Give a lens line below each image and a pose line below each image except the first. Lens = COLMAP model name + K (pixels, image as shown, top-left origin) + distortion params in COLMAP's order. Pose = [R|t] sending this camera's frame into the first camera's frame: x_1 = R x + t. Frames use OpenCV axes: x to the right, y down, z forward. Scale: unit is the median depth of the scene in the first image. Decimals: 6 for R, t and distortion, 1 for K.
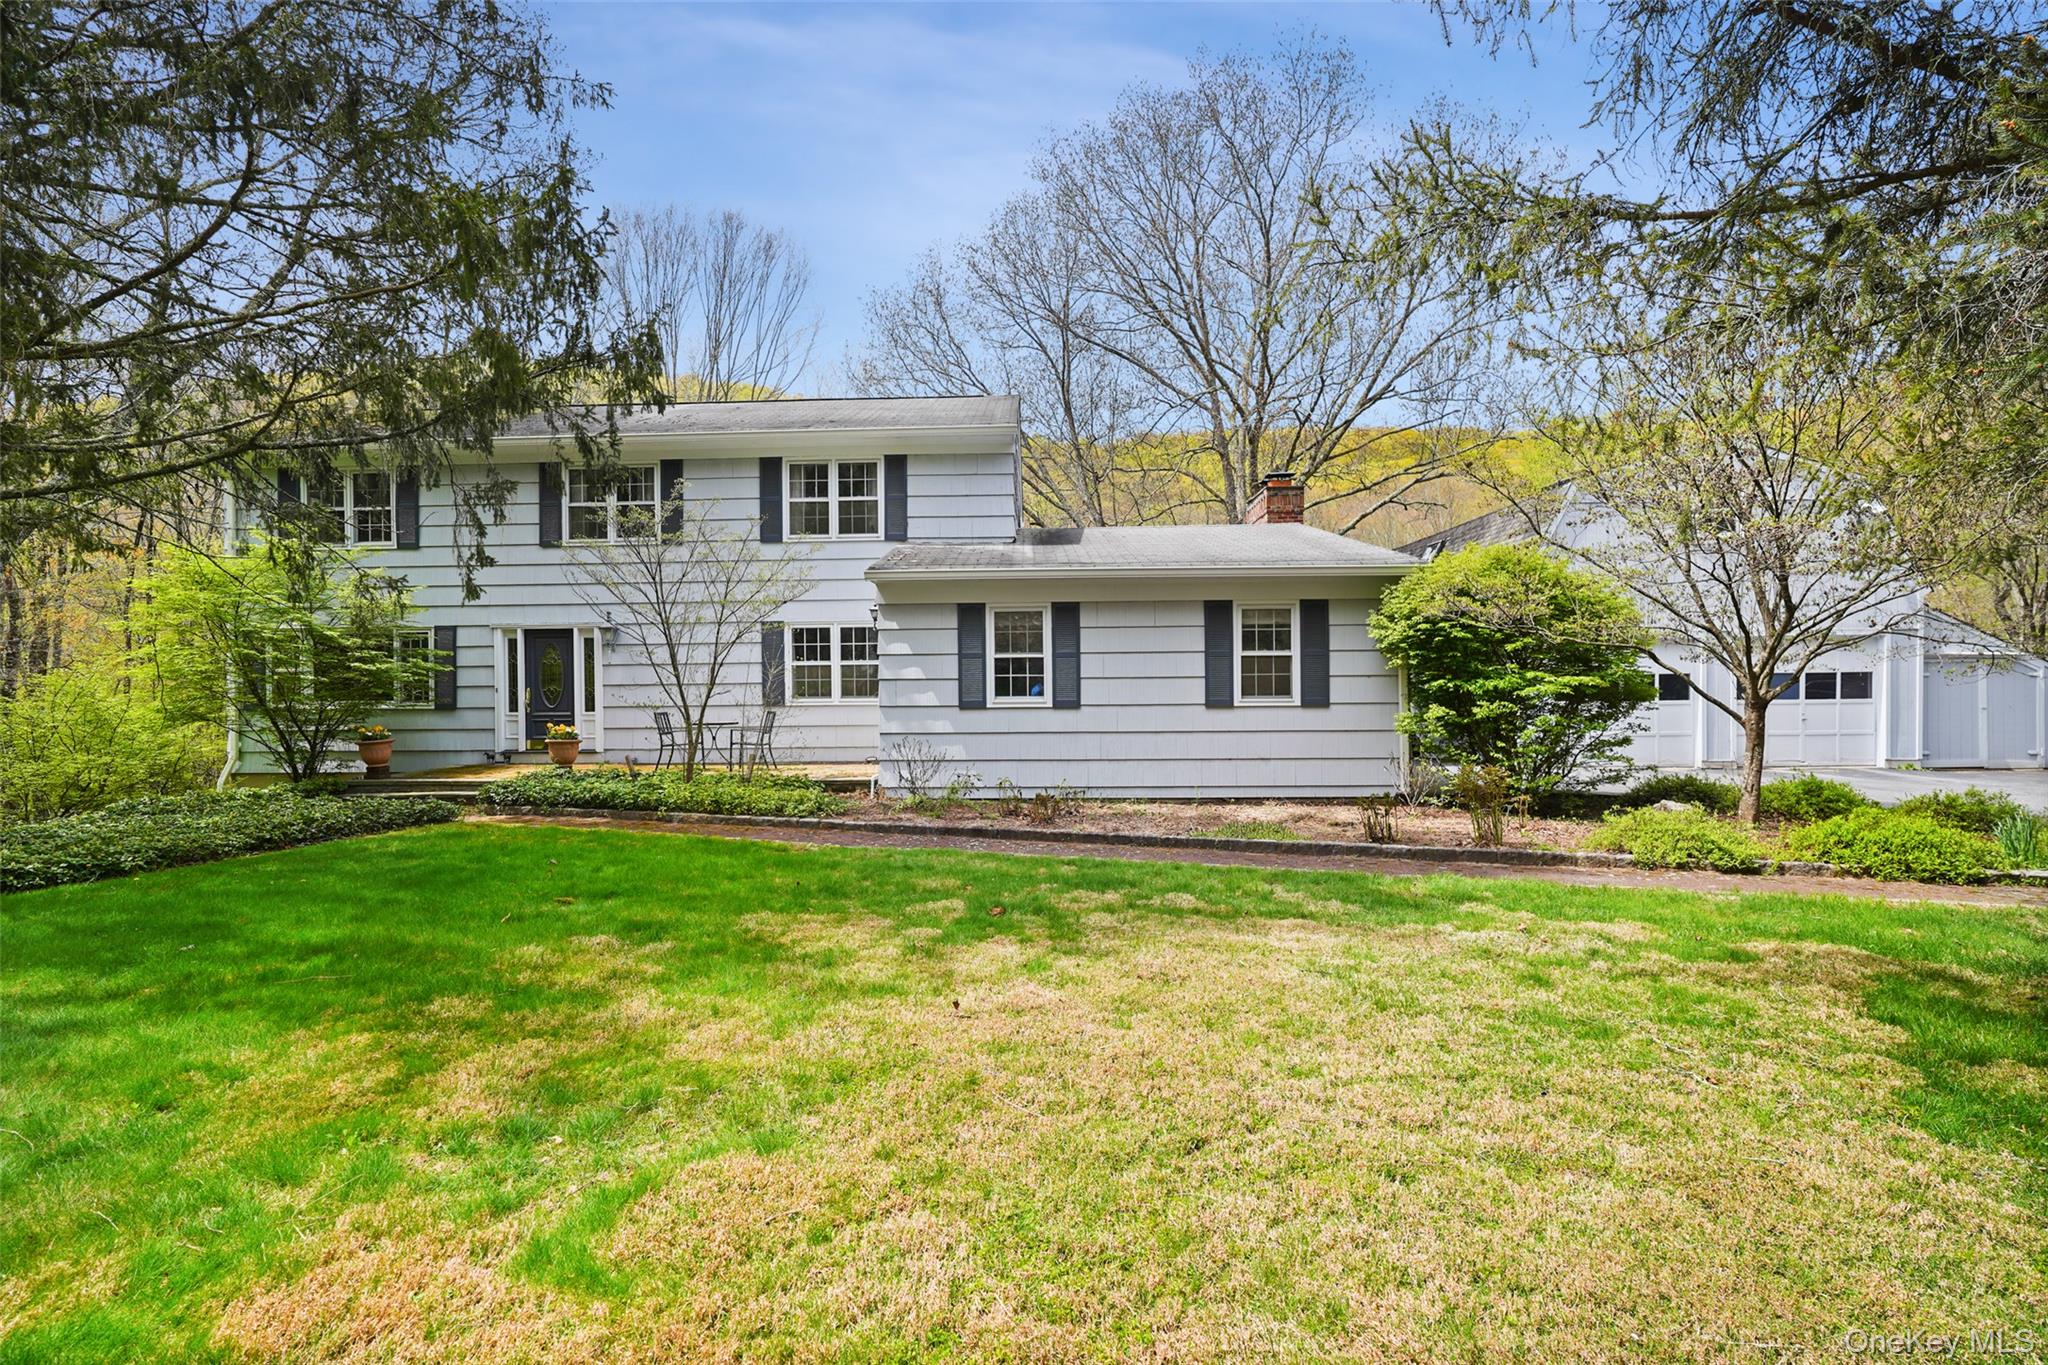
lens RADIAL K [[953.5, 0, 1024.3], [0, 953.5, 691.9], [0, 0, 1]] dist [-0.008198, 0.003751]
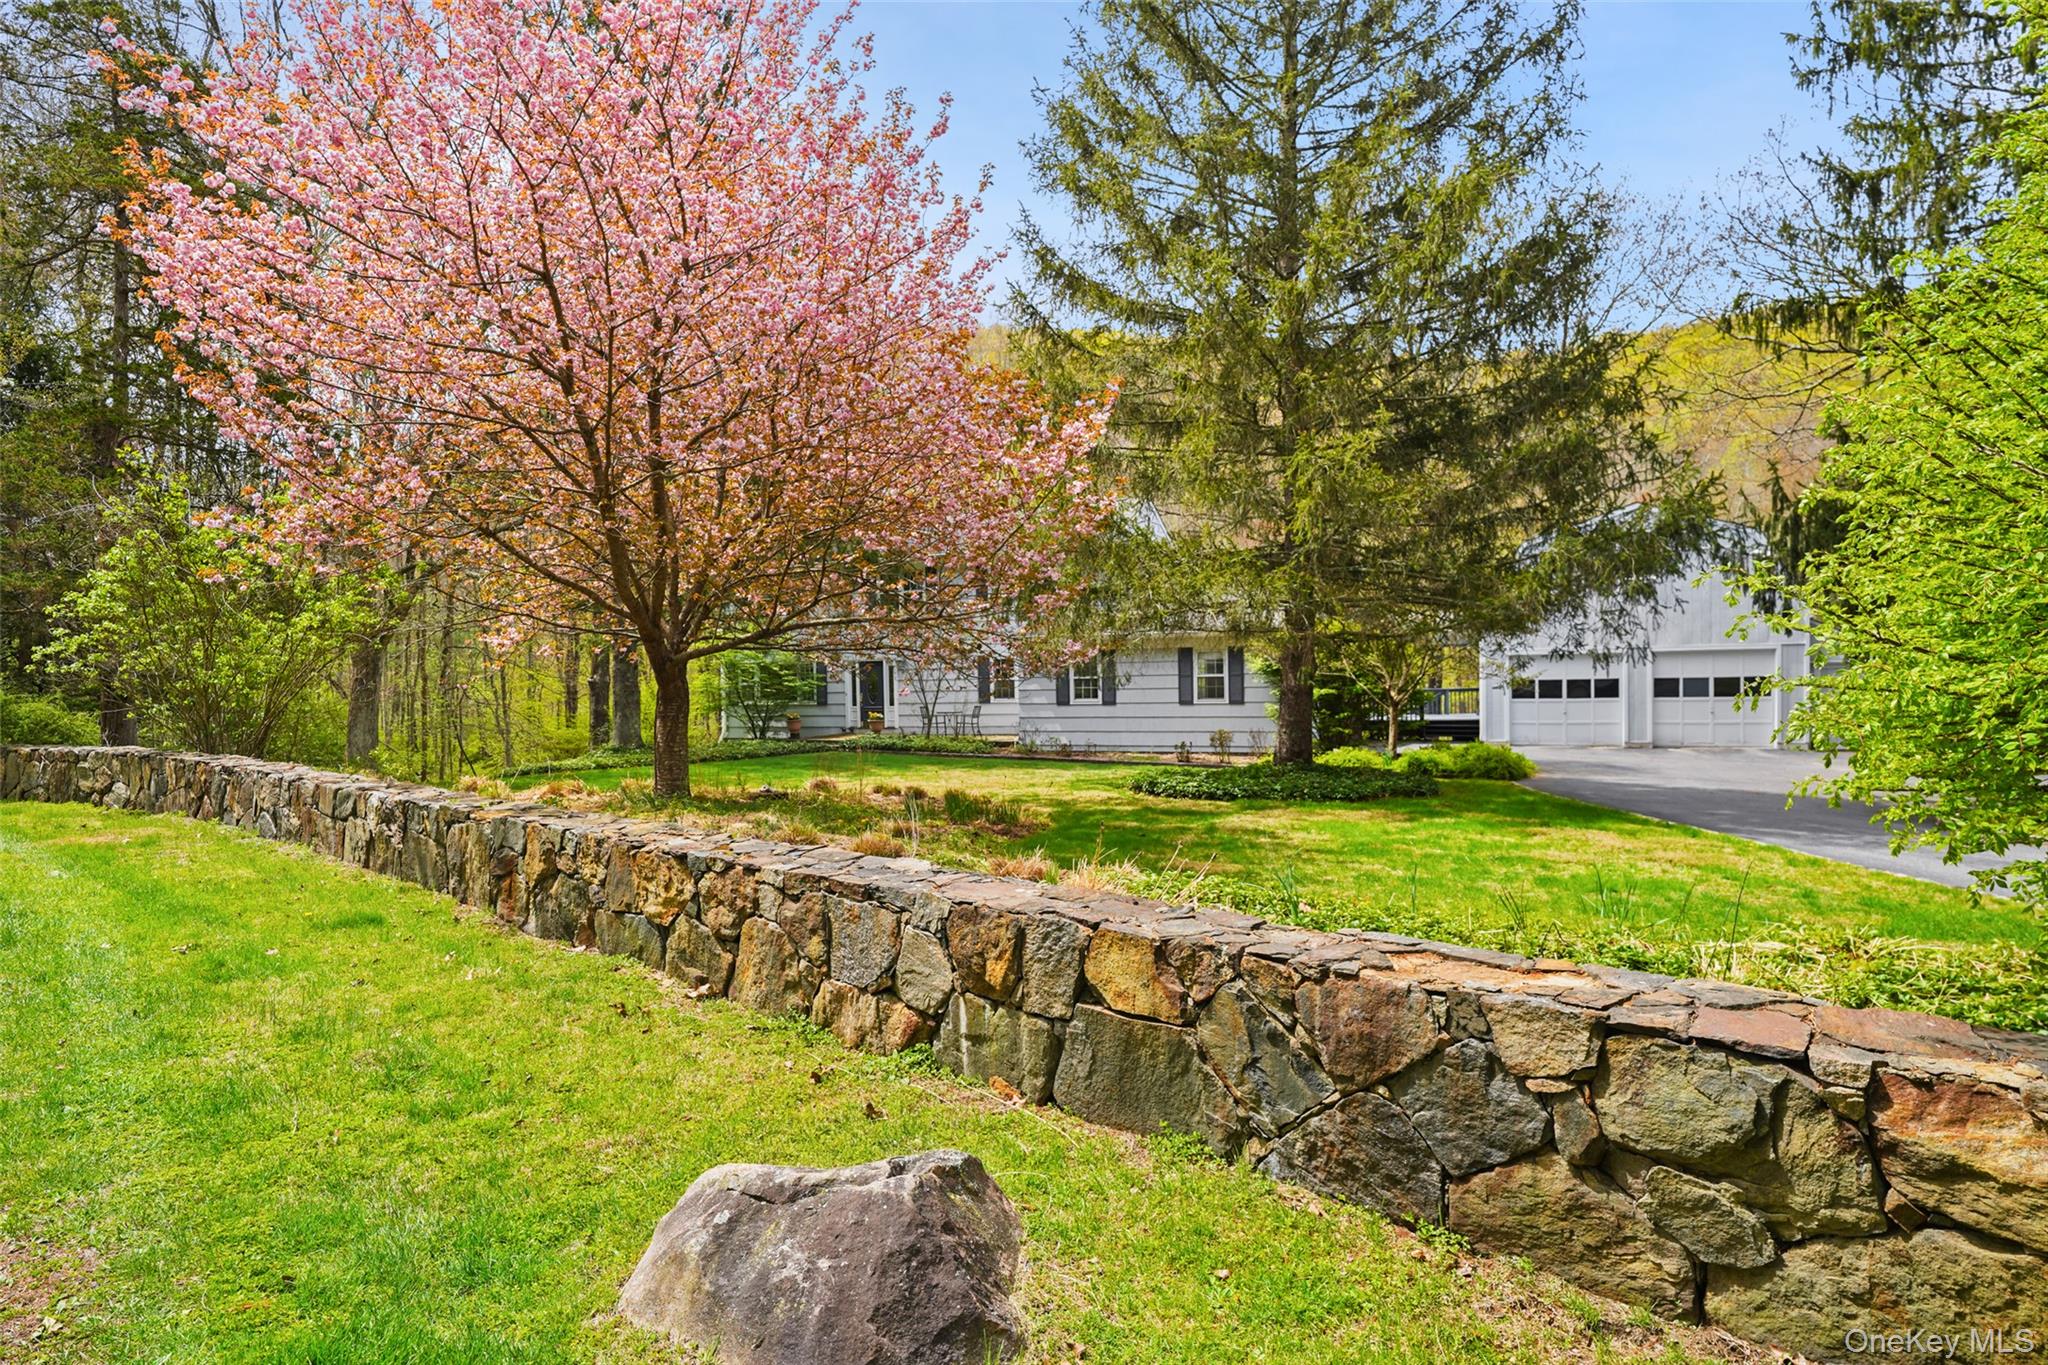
lens RADIAL K [[1121.0, 0, 1024.1], [0, 1121.0, 684.1], [0, 0, 1]] dist [-0.000674, -0.000018]
pose [[0.941352, -0.005496, -0.337380, 0.643157], [0.004905, 0.999985, -0.002603, -0.019819], [0.337390, 0.000796, 0.941365, -1.187189]]
